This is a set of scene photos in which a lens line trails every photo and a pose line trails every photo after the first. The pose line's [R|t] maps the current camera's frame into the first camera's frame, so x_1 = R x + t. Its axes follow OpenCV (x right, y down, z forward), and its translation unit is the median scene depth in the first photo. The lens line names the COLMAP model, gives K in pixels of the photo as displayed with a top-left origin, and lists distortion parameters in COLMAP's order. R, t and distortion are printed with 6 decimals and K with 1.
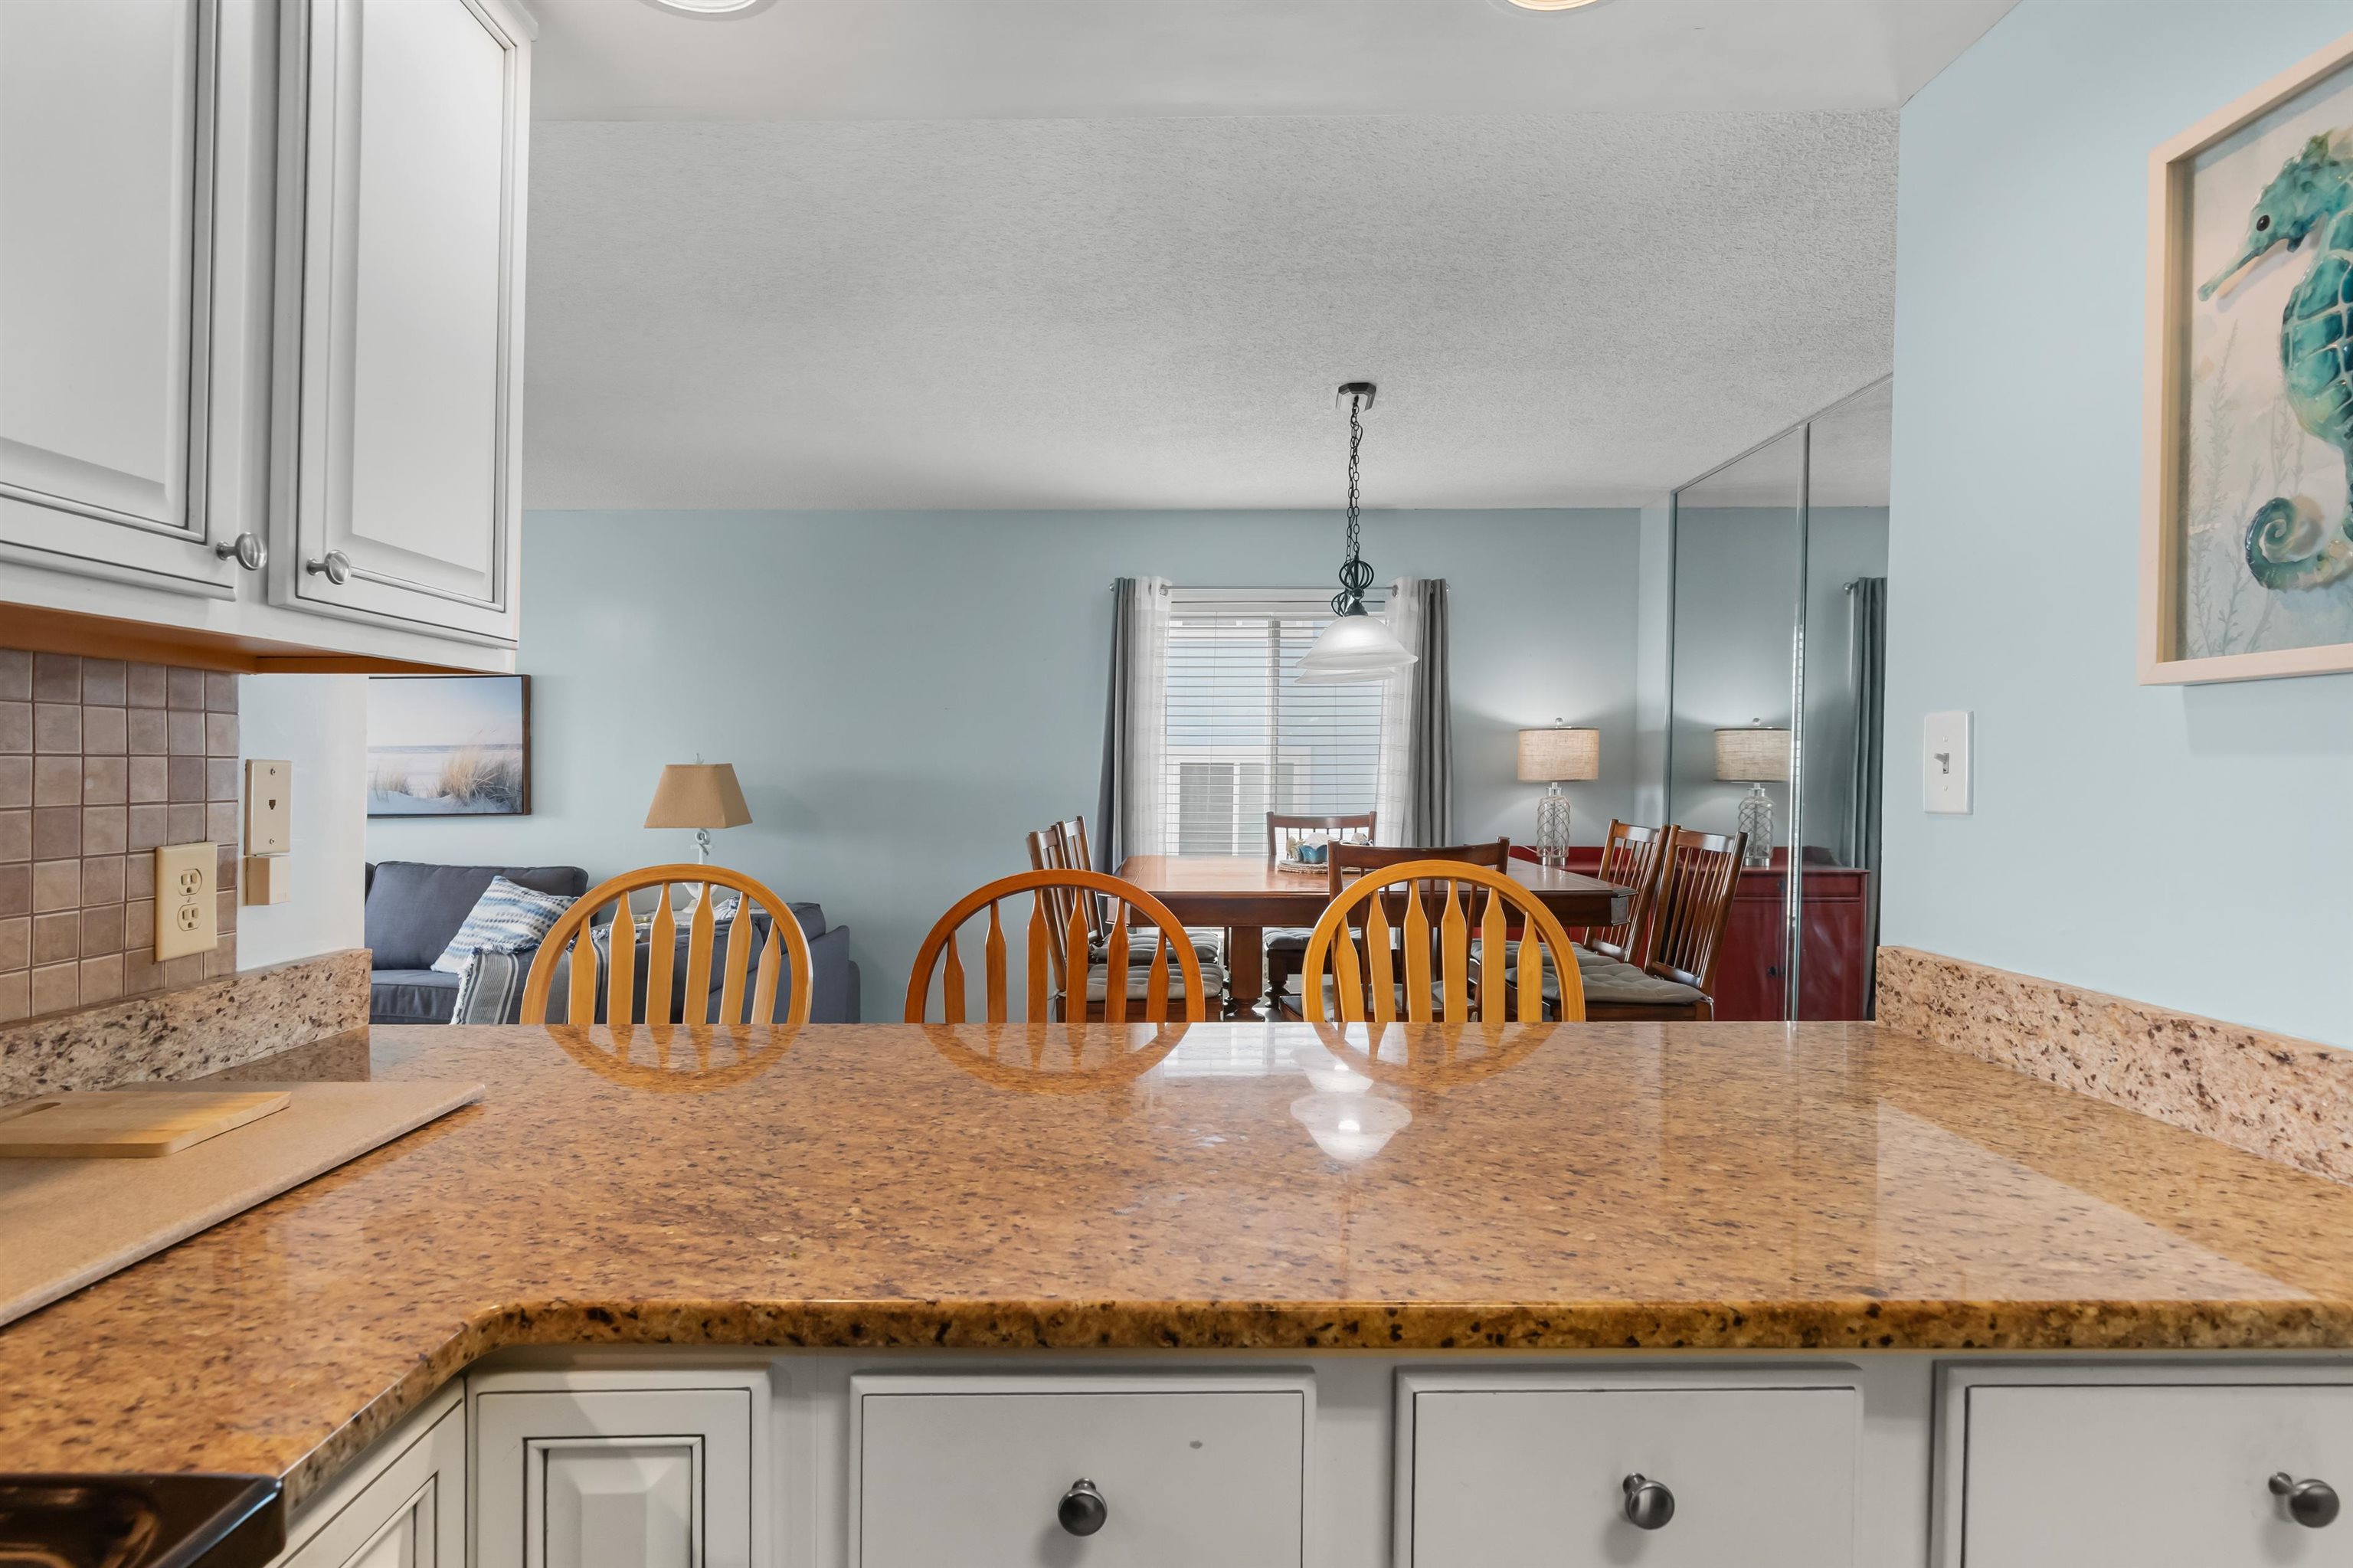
lens RADIAL K [[1141.2, 0, 1119.7], [0, 1141.2, 778.9], [0, 0, 1]] dist [0.001419, 0.000346]
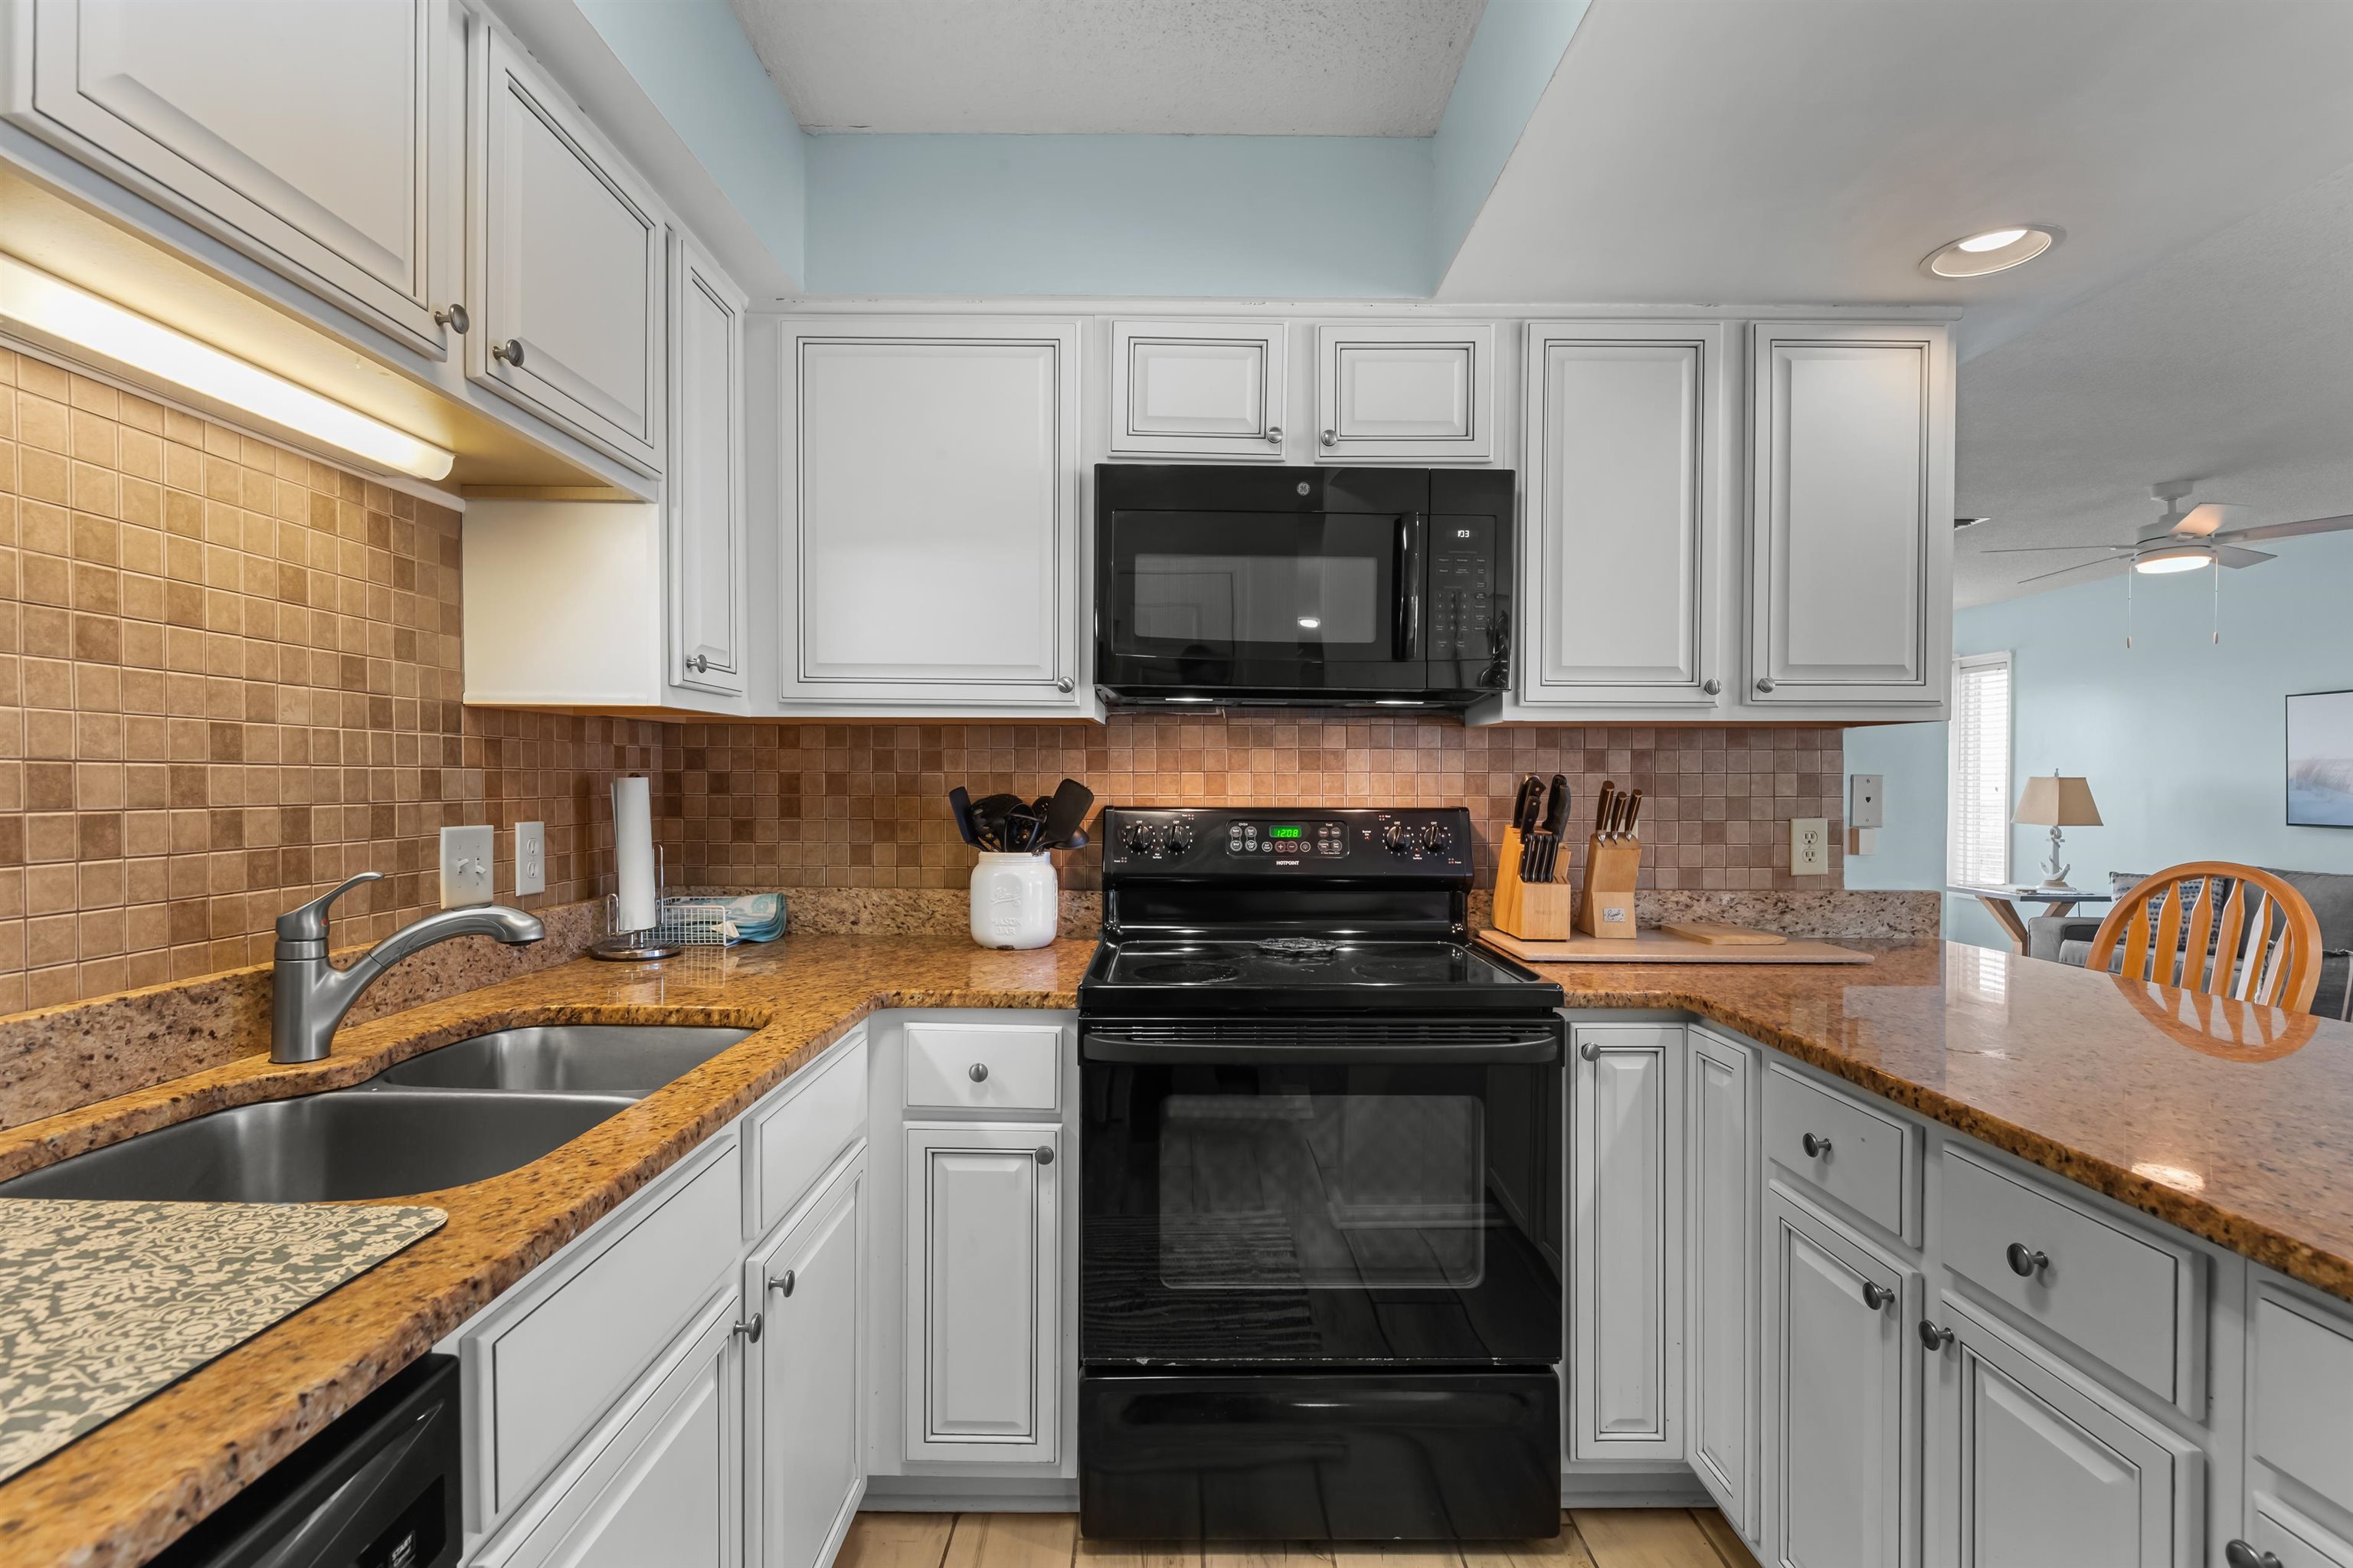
lens RADIAL K [[1141.2, 0, 1191.5], [0, 1141.2, 789.8], [0, 0, 1]] dist [0.001419, 0.000346]
pose [[0.009133, 0.006671, -0.999936, 0.998178], [-0.006168, 0.999959, 0.006615, 0.002391], [0.999939, 0.006107, 0.009174, -0.062615]]
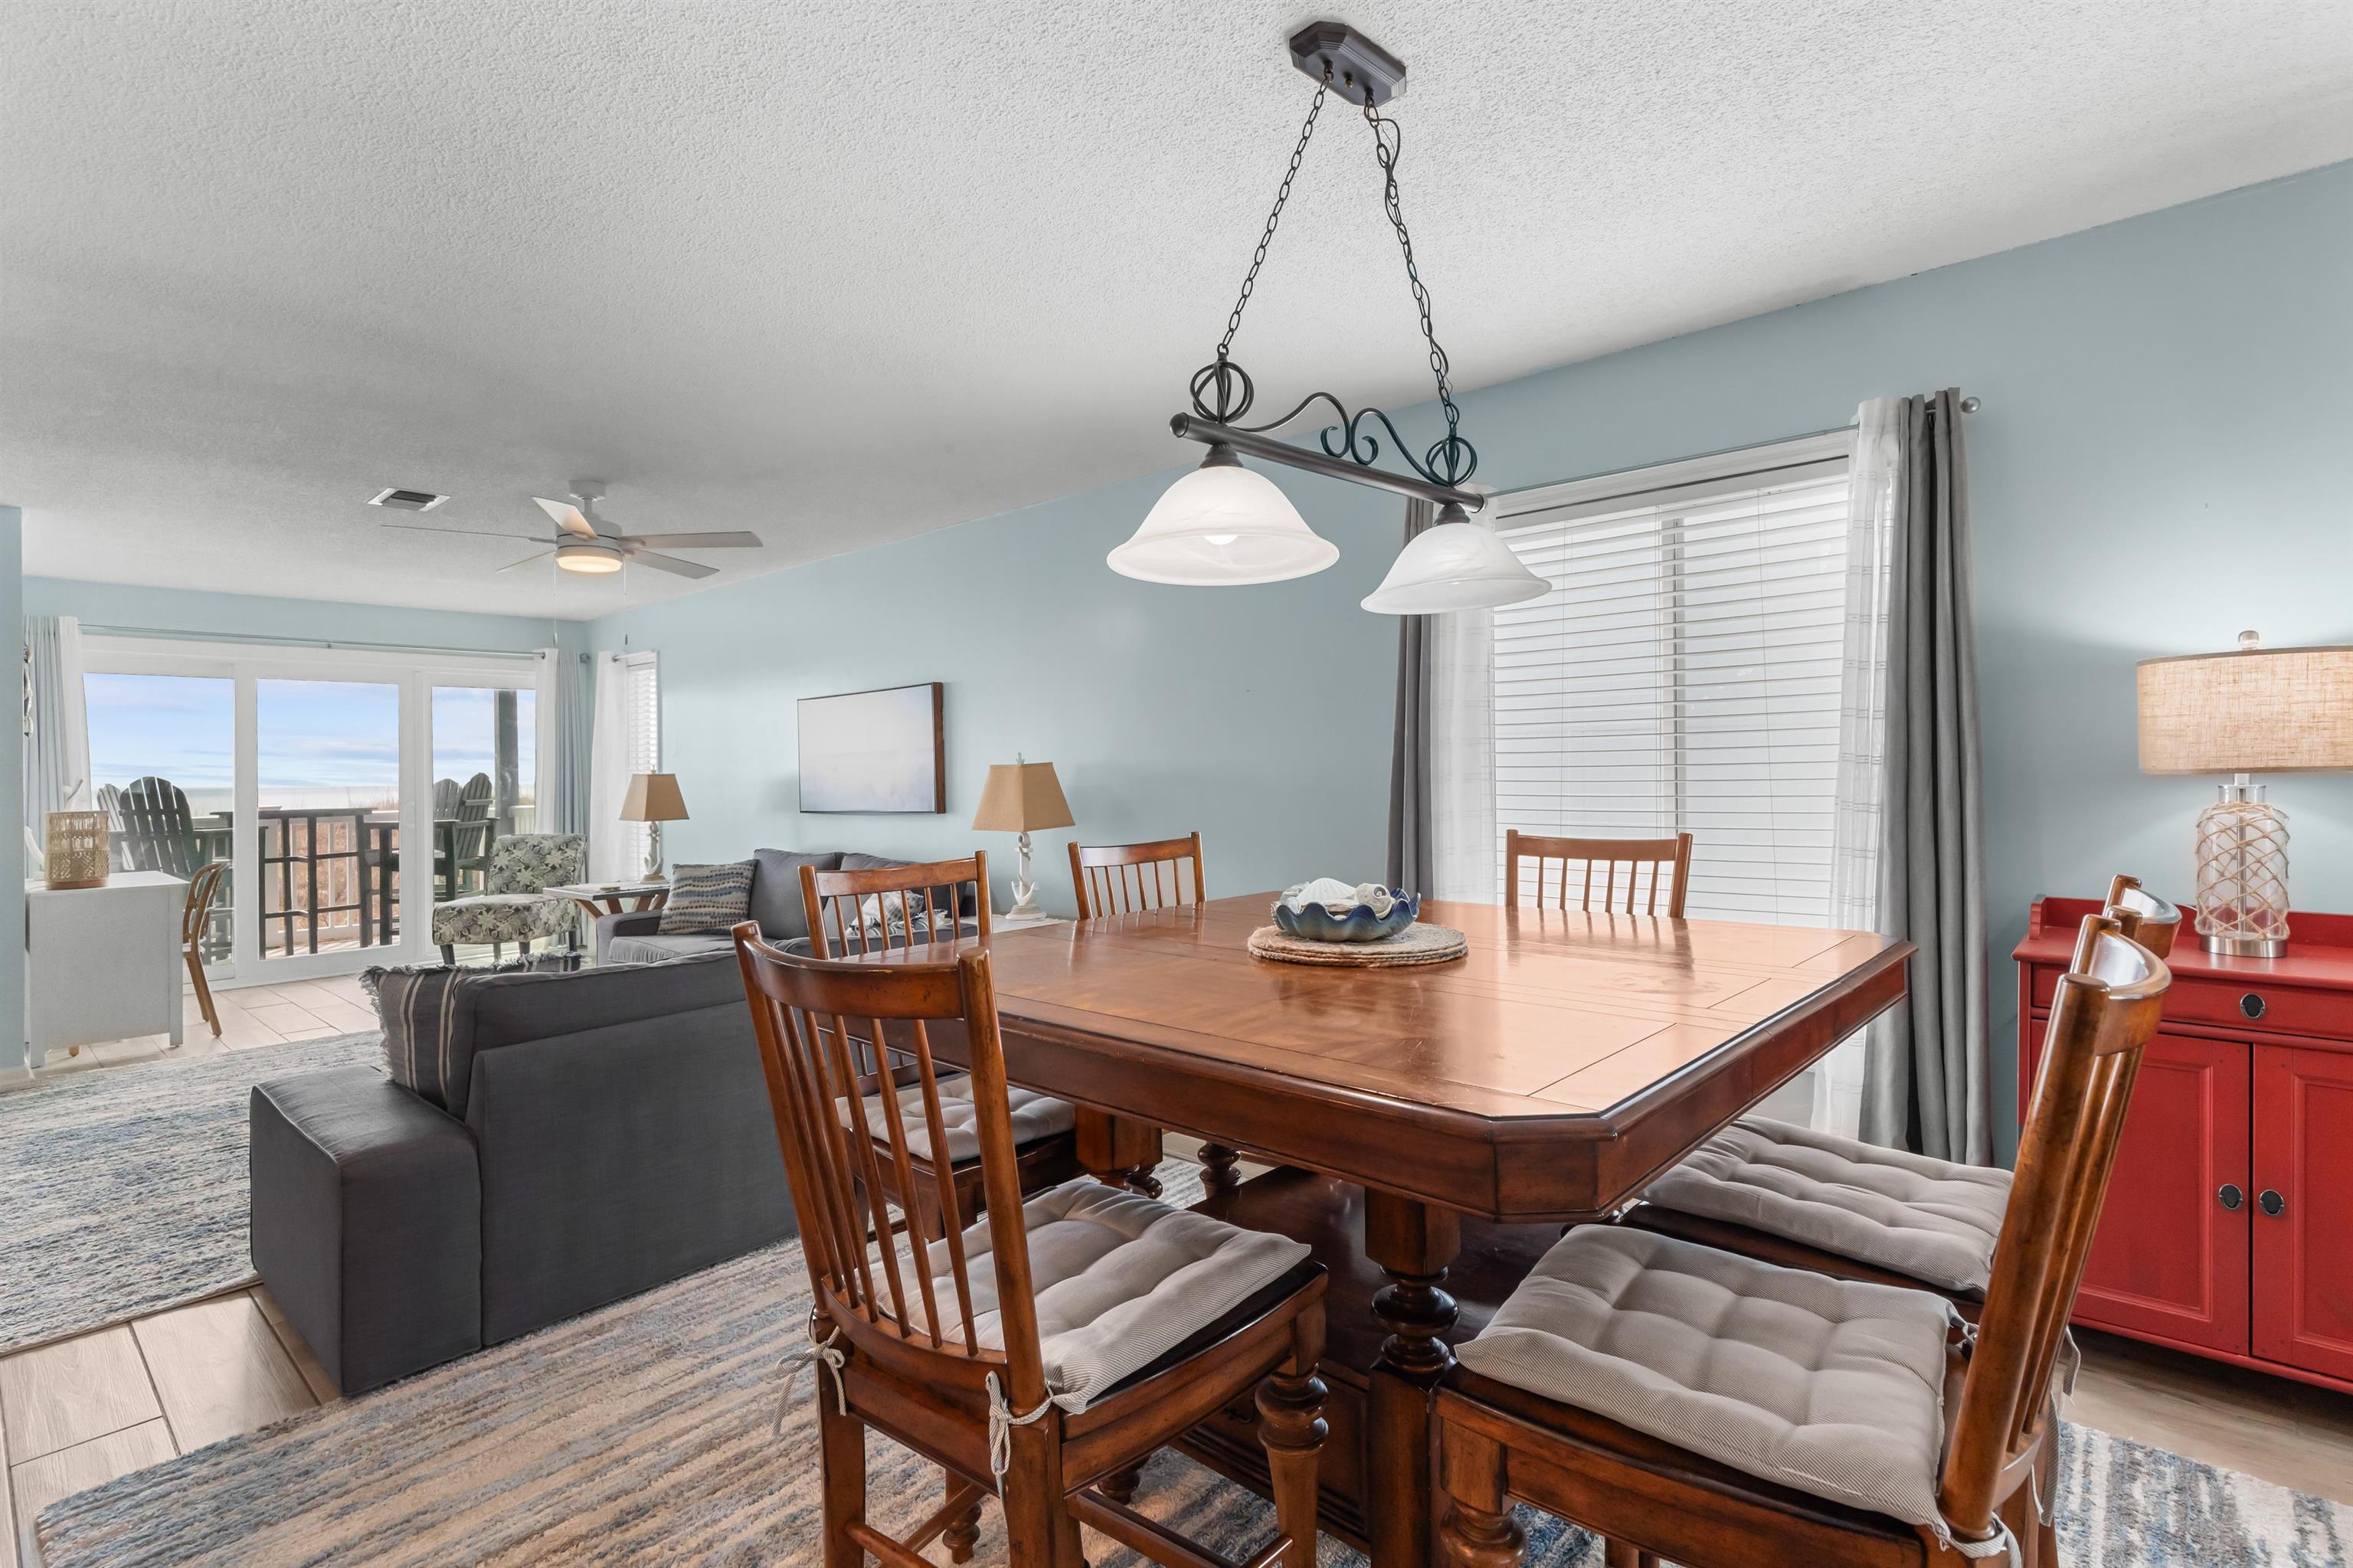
lens RADIAL K [[1082.5, 0, 1218.0], [0, 1082.5, 765.5], [0, 0, 1]] dist [0.000141, -0.001455]
pose [[0.768498, -0.015095, -0.639674, 1.182332], [0.017739, 0.999840, -0.002282, -0.022605], [0.639606, -0.009593, 0.768643, 1.412631]]
